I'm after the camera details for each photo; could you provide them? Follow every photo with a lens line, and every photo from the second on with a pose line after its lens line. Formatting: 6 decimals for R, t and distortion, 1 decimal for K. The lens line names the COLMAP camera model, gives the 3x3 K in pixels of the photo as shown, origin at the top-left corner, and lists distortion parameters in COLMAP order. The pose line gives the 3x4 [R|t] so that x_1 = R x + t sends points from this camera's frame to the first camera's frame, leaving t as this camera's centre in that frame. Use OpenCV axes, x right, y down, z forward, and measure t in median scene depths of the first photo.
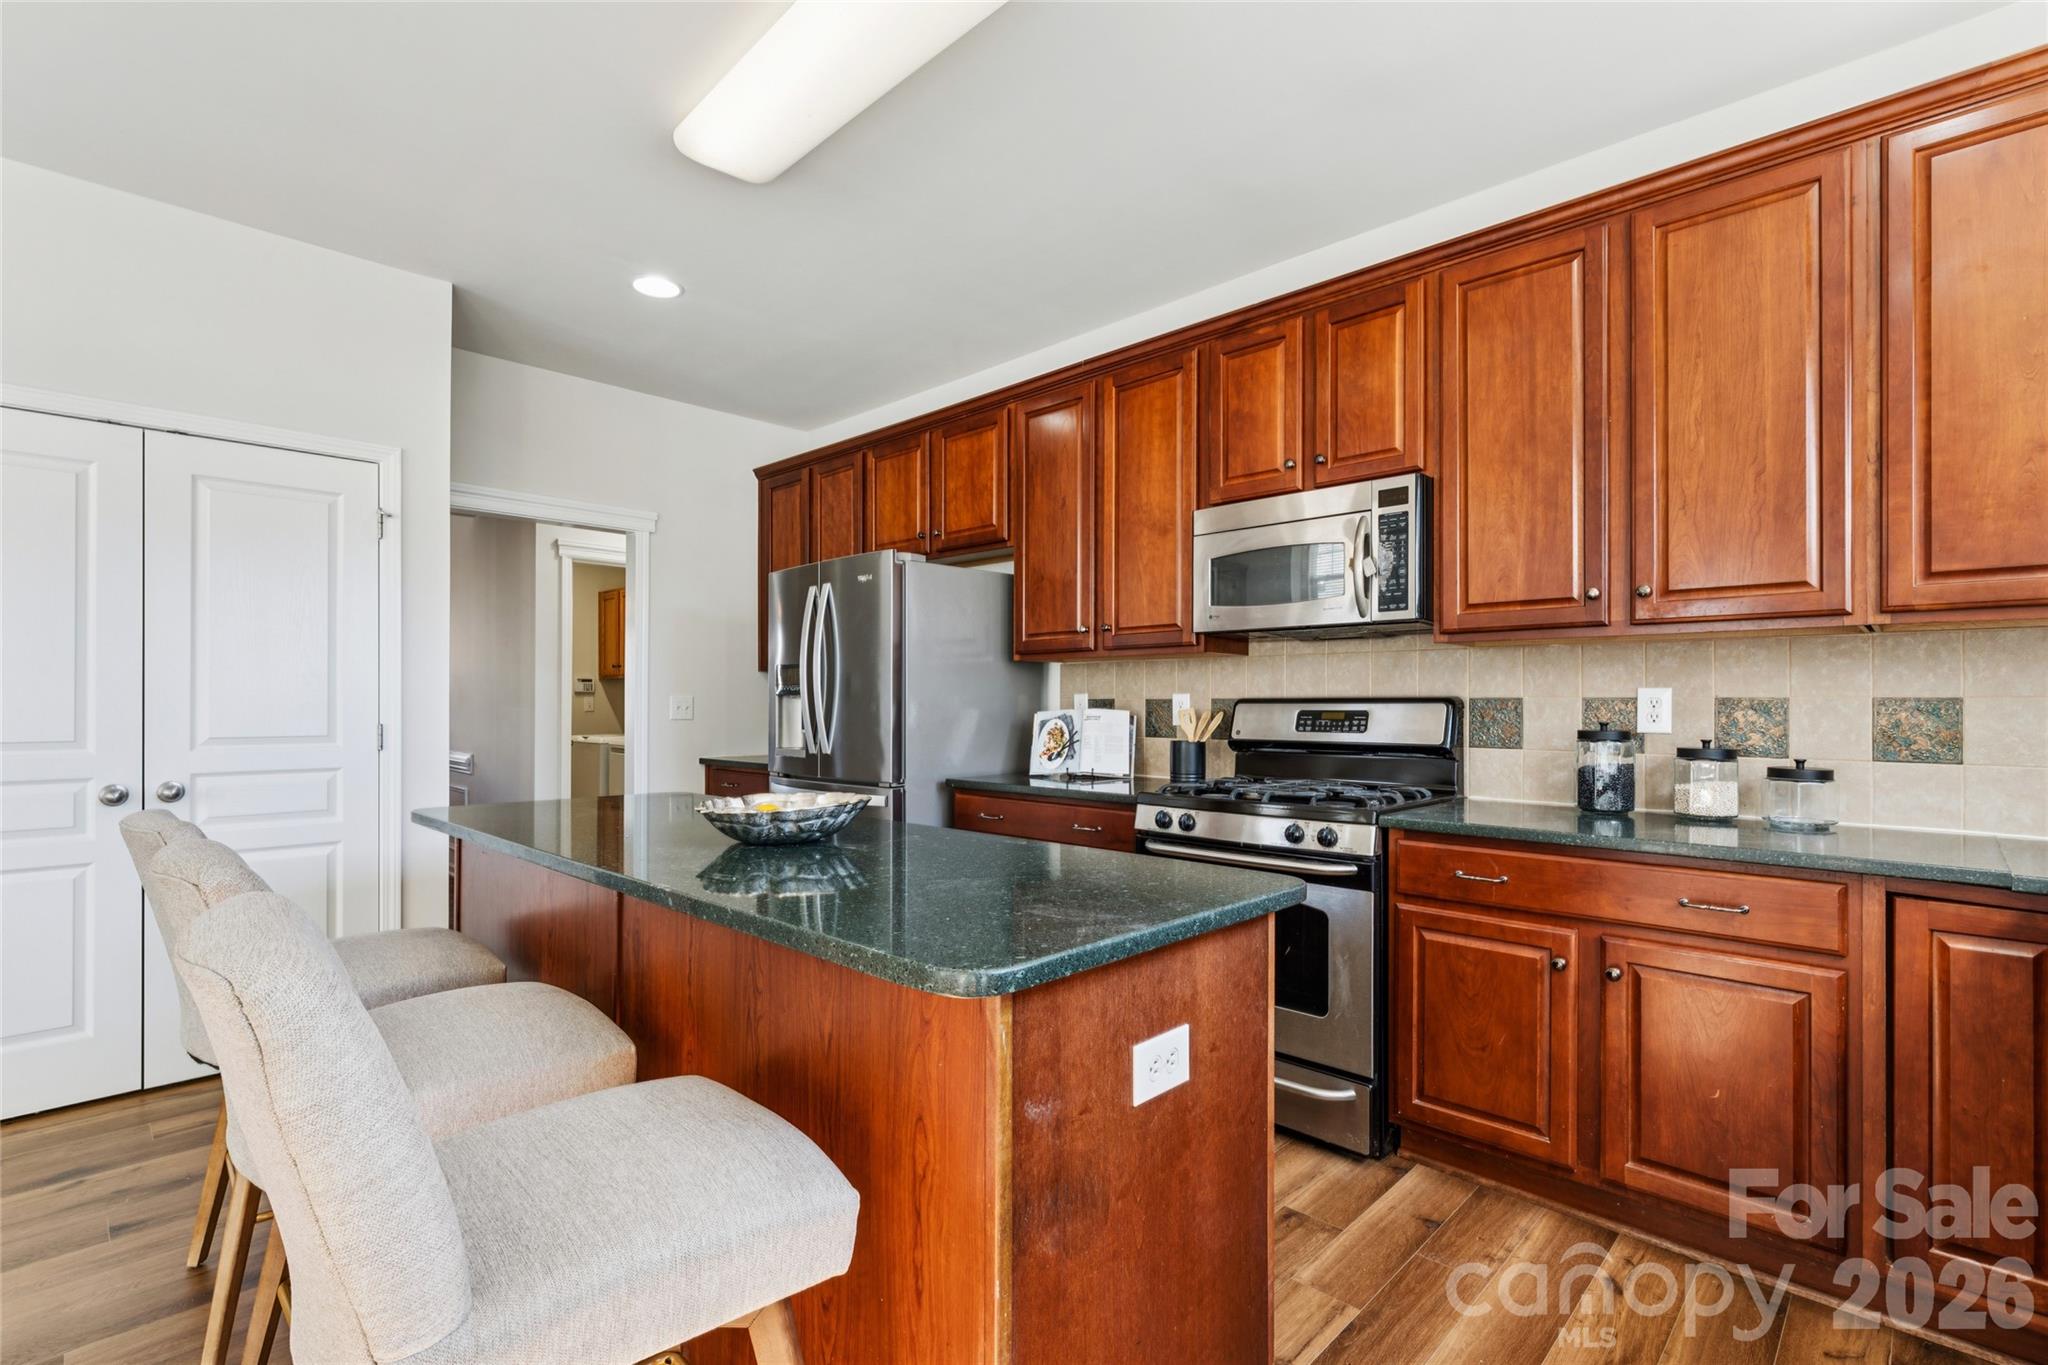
lens RADIAL K [[932.5, 0, 1025.5], [0, 932.5, 699.9], [0, 0, 1]] dist [0.002266, 0.000271]
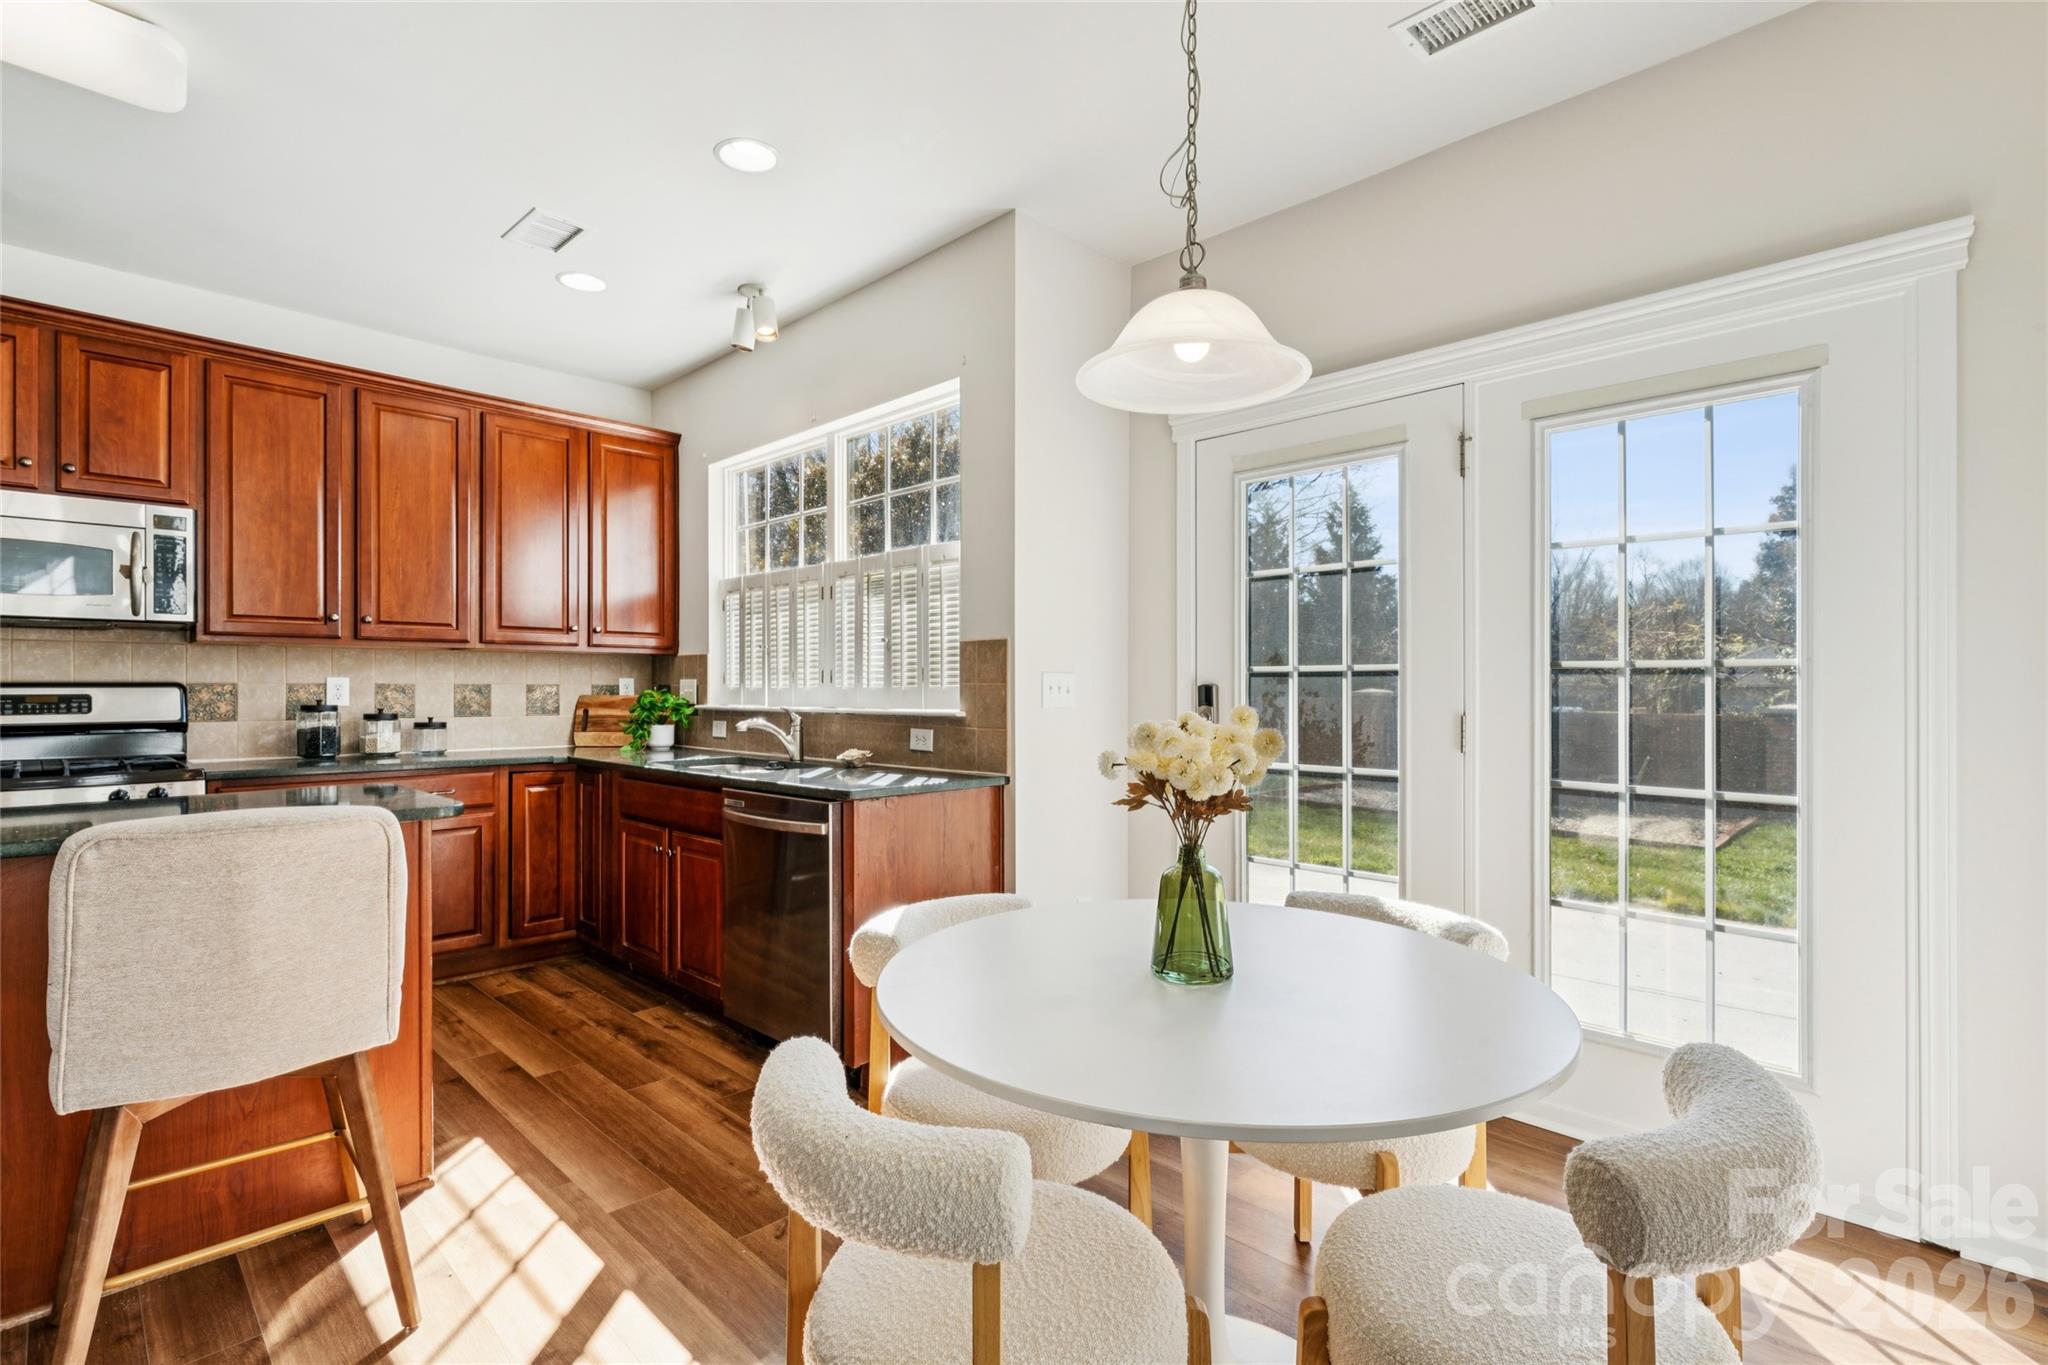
lens RADIAL K [[943.2, 0, 1021.8], [0, 943.2, 685.4], [0, 0, 1]] dist [0.003680, 0.000616]
pose [[0.004963, 0.001877, 0.999986, -0.937960], [-0.000909, 0.999998, -0.001872, 0.002500], [-0.999987, -0.000900, 0.004964, -0.163128]]
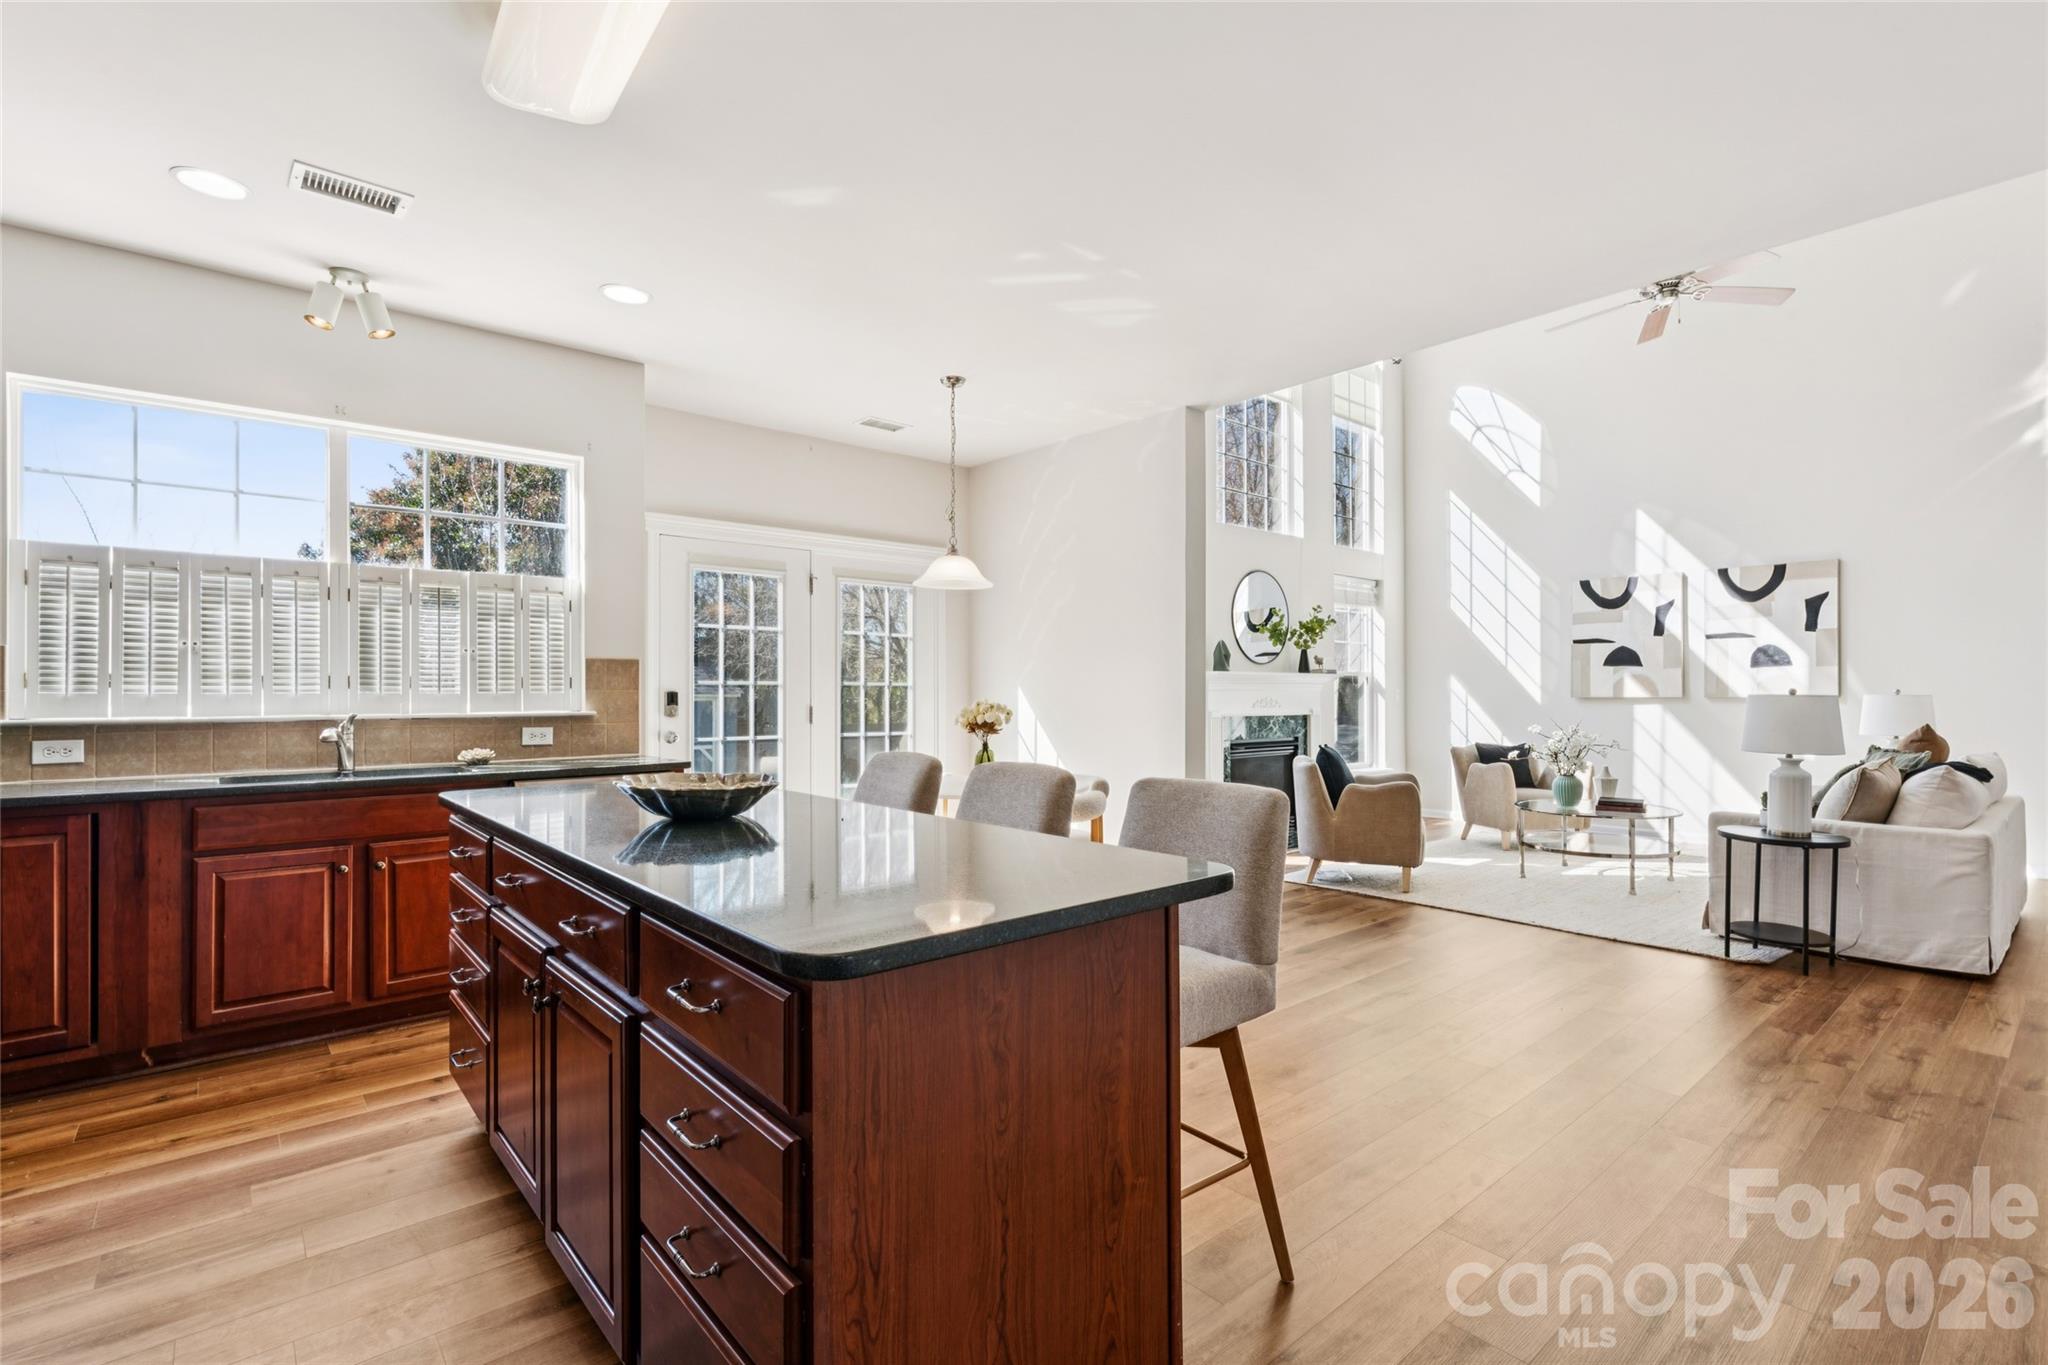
lens RADIAL K [[943.2, 0, 1021.8], [0, 943.2, 685.4], [0, 0, 1]] dist [0.003680, 0.000616]
pose [[-0.995586, 0.003243, 0.093798, -0.587704], [0.002344, 0.999950, -0.009698, 0.006758], [-0.093825, -0.009435, -0.995544, 1.561137]]
